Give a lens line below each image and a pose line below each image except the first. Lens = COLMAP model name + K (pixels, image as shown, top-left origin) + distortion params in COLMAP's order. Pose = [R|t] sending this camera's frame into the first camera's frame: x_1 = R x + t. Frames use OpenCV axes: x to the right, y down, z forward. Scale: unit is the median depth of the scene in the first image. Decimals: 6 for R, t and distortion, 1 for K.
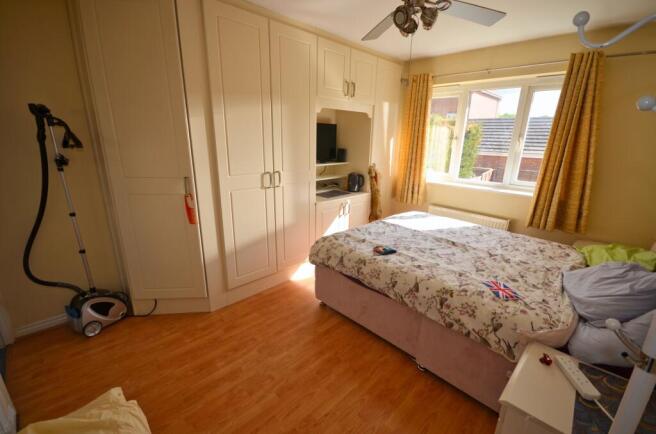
lens RADIAL K [[285.4, 0, 333.0], [0, 285.4, 219.3], [0, 0, 1]] dist [0.016378, -0.016796]
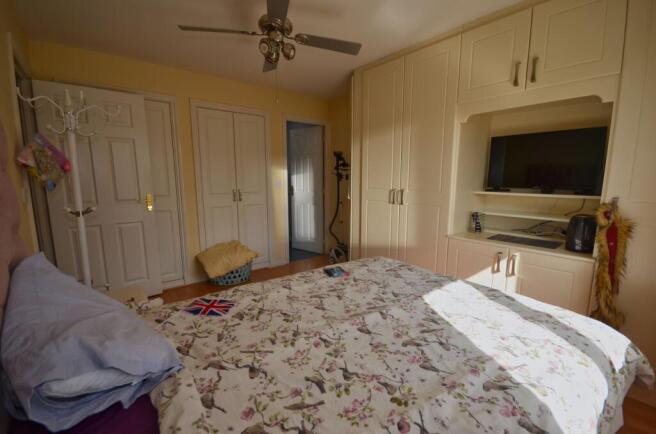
lens RADIAL K [[285.4, 0, 333.0], [0, 285.4, 219.3], [0, 0, 1]] dist [0.016378, -0.016796]
pose [[-0.100734, 0.123017, -0.987279, 0.926811], [-0.286184, 0.946805, 0.147173, -0.153246], [0.952865, 0.297368, -0.060170, 0.906971]]
